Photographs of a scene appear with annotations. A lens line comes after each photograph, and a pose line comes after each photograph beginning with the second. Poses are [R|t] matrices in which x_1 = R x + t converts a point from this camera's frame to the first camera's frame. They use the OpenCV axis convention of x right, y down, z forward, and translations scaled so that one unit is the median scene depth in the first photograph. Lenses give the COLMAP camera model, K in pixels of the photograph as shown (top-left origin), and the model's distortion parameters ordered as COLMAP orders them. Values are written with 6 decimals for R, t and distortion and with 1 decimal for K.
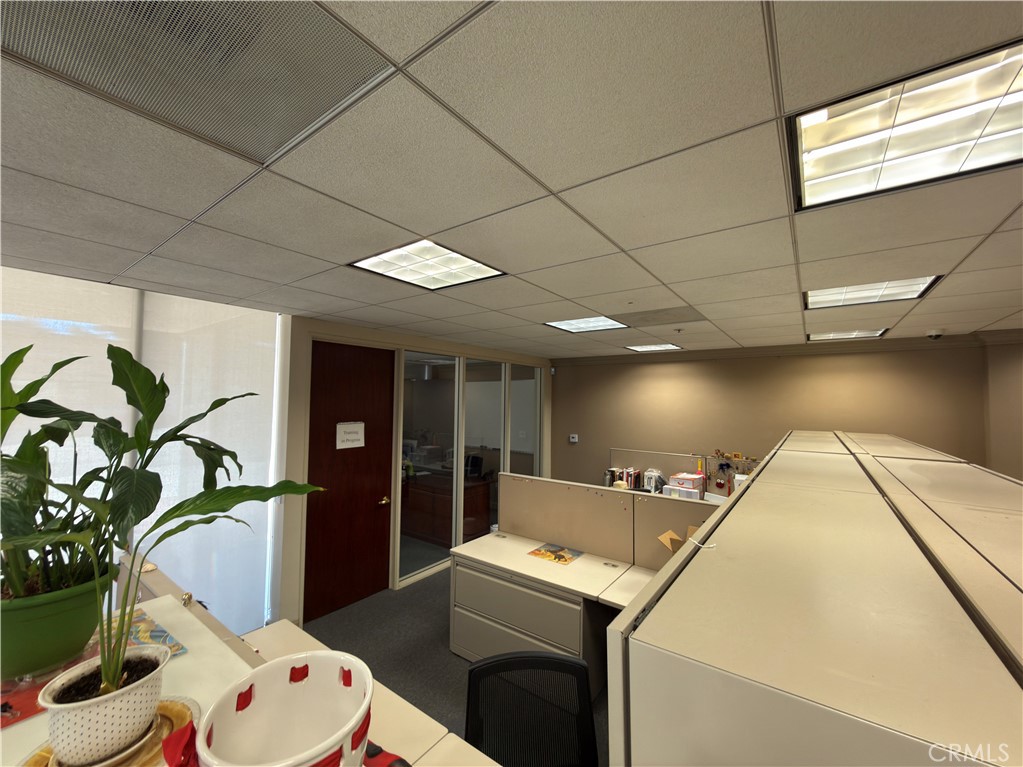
lens RADIAL K [[410.5, 0, 509.3], [0, 410.5, 383.4], [0, 0, 1]] dist [-0.000807, 0.000203]
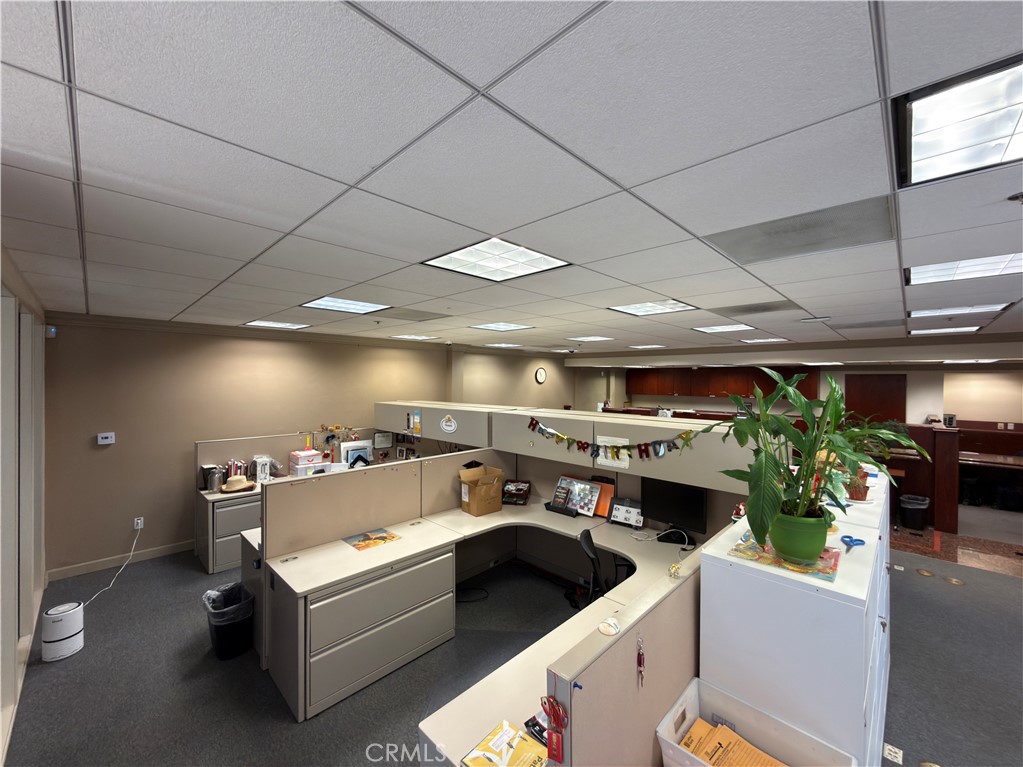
lens RADIAL K [[410.5, 0, 512.0], [0, 410.5, 383.4], [0, 0, 1]] dist [-0.000807, 0.000203]
pose [[0.128507, -0.019670, 0.991514, -0.806806], [-0.046457, 0.998586, 0.025831, -0.004350], [-0.990620, -0.049382, 0.127412, 0.542407]]
